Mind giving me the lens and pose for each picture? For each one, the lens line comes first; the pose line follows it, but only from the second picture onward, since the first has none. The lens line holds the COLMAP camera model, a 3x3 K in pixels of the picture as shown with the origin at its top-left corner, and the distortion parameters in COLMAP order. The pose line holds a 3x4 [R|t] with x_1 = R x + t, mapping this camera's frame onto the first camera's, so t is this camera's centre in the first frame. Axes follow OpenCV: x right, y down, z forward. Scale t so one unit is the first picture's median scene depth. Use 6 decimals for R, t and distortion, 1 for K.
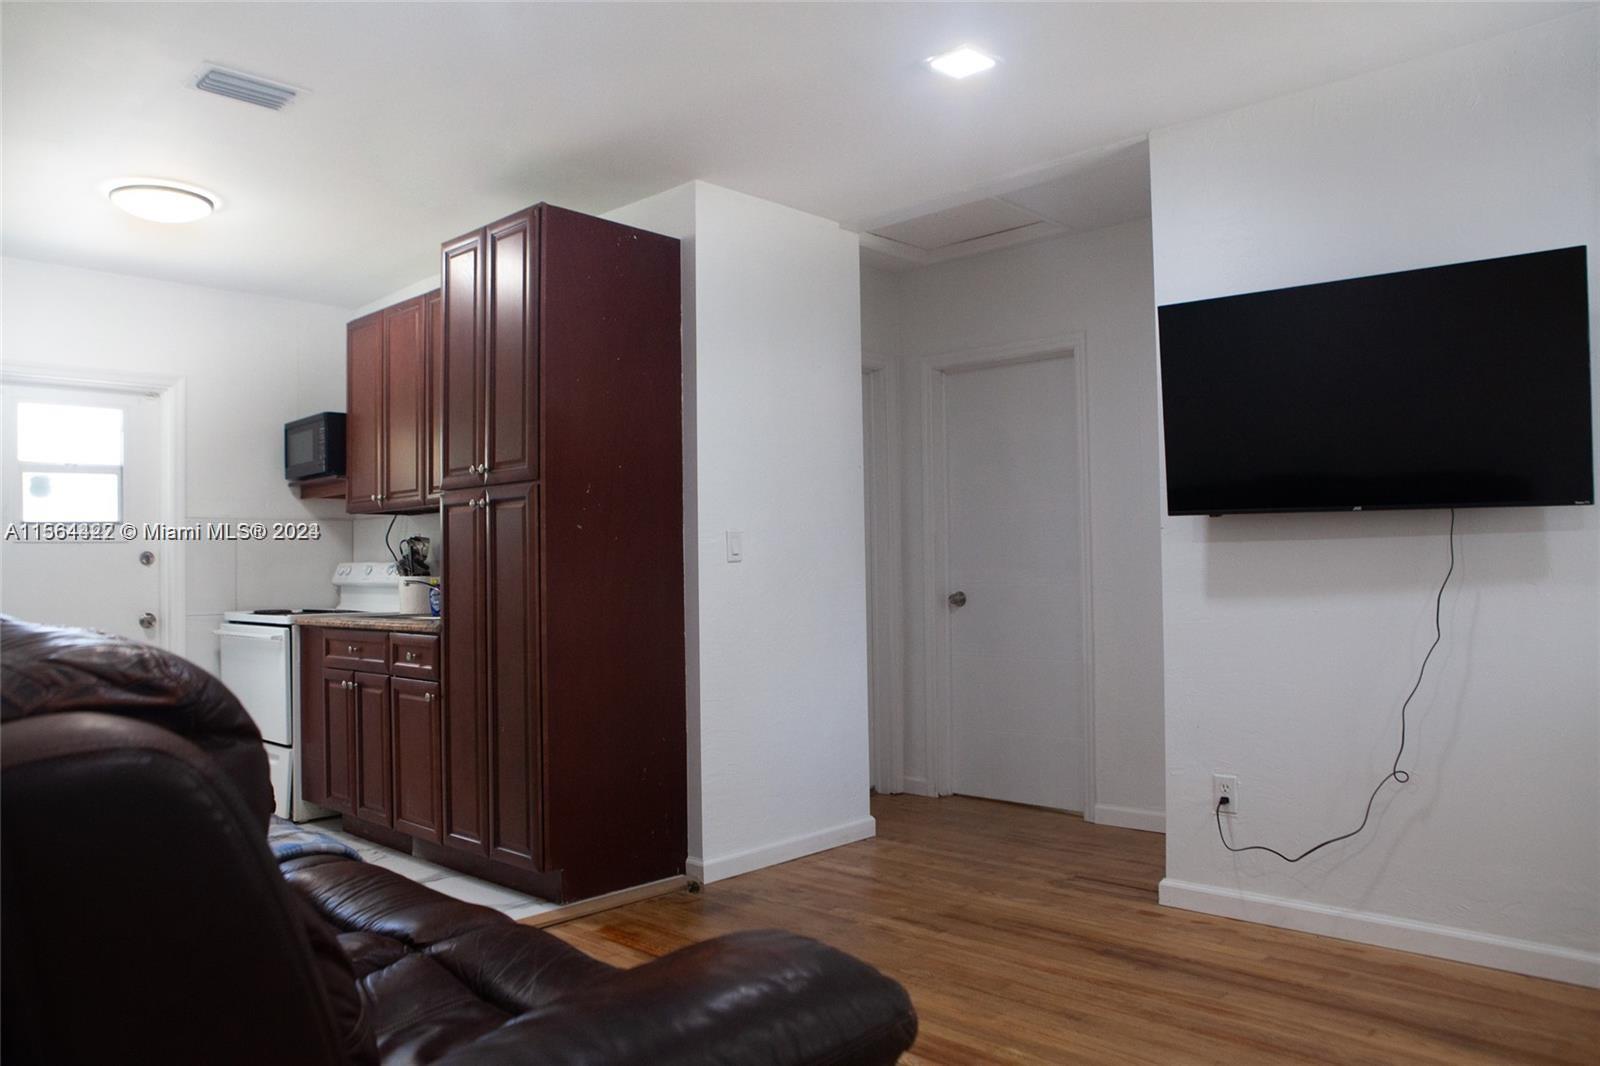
lens RADIAL K [[1166.1, 0, 866.0], [0, 1166.1, 530.9], [0, 0, 1]] dist [-0.103867, 0.092146]
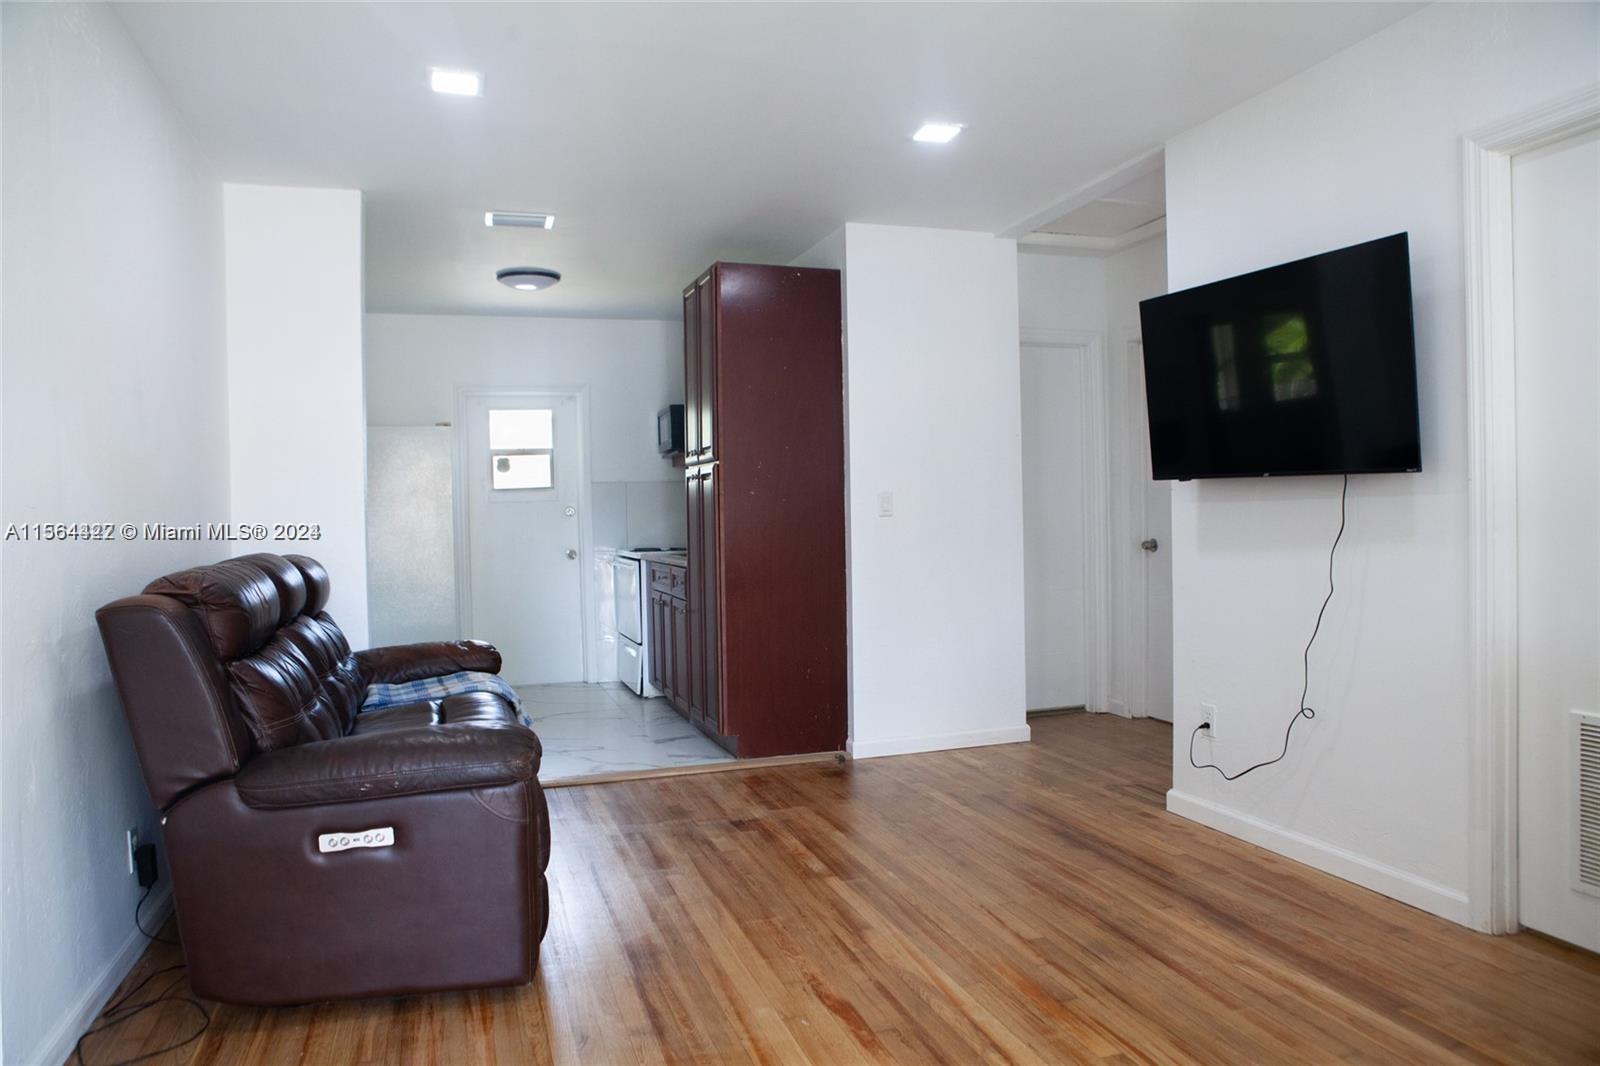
lens RADIAL K [[1166.1, 0, 866.0], [0, 1166.1, 530.9], [0, 0, 1]] dist [-0.103867, 0.092146]
pose [[0.879734, 0.006412, -0.475422, 0.561382], [0.020773, 0.998436, 0.051906, -0.028804], [0.475012, -0.055540, 0.878225, -0.172013]]
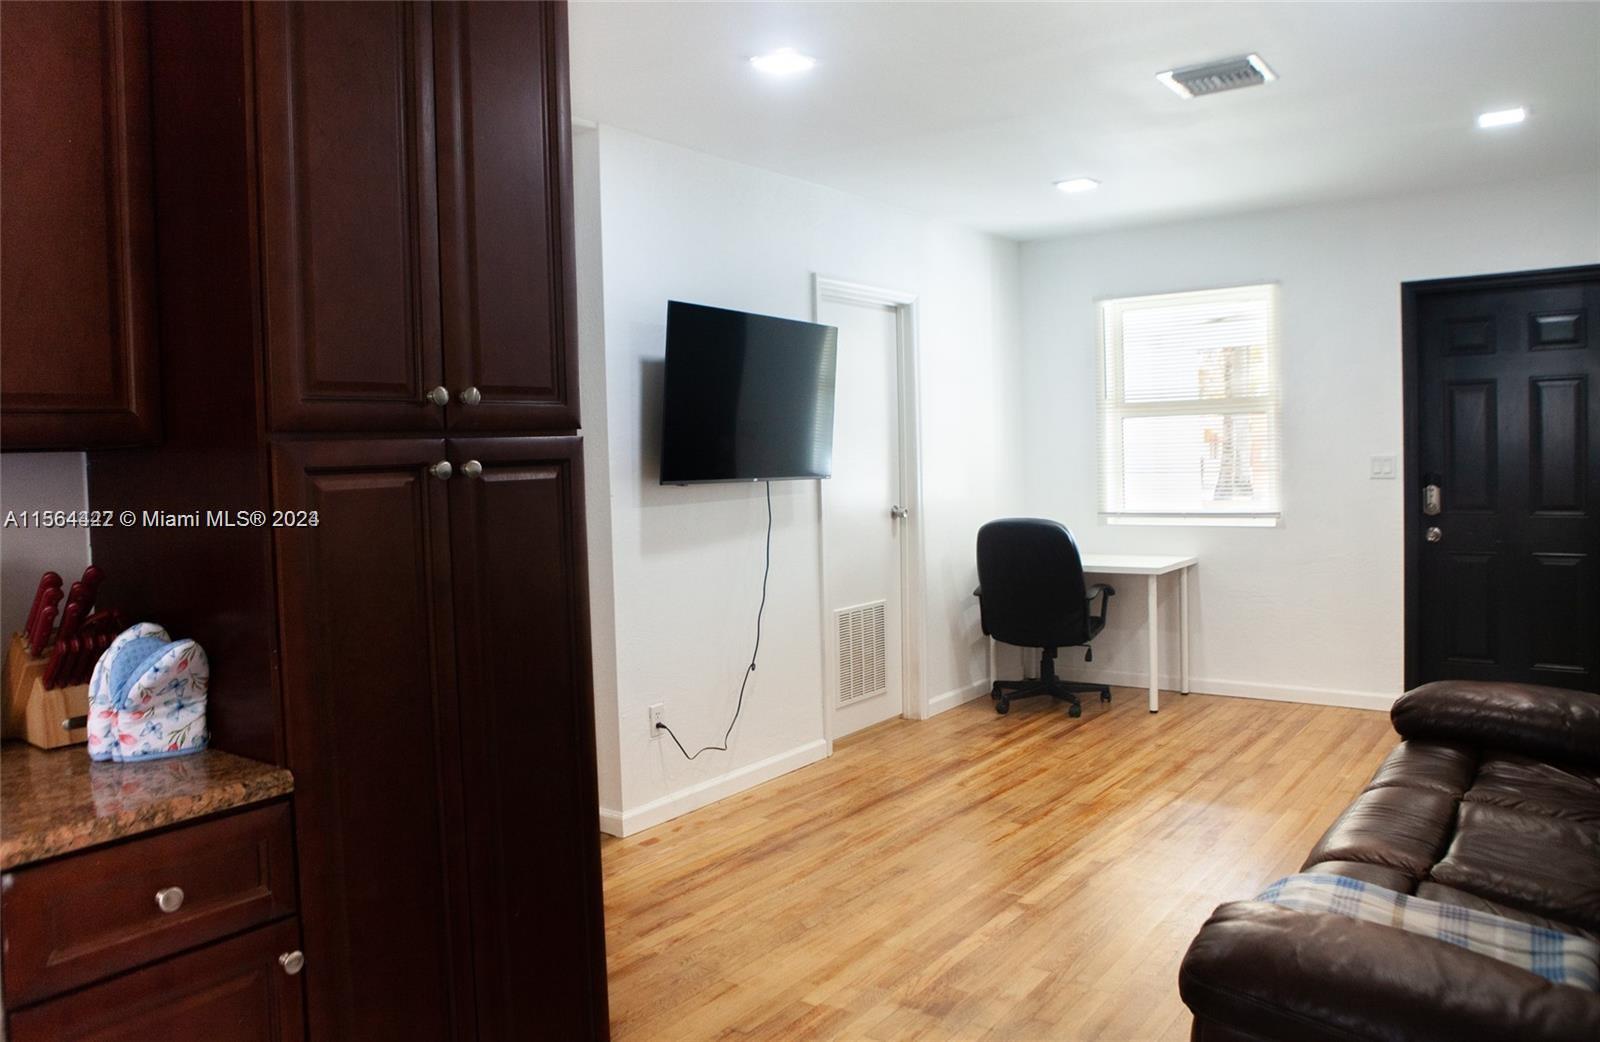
lens RADIAL K [[1117.3, 0, 800.0], [0, 1117.3, 521.0], [0, 0, 1]] dist [-0.067618, -0.000613]
pose [[-0.078258, -0.041454, 0.996071, -0.828283], [-0.007251, 0.999132, 0.041012, -0.023213], [-0.996907, -0.004013, -0.078491, 0.946363]]
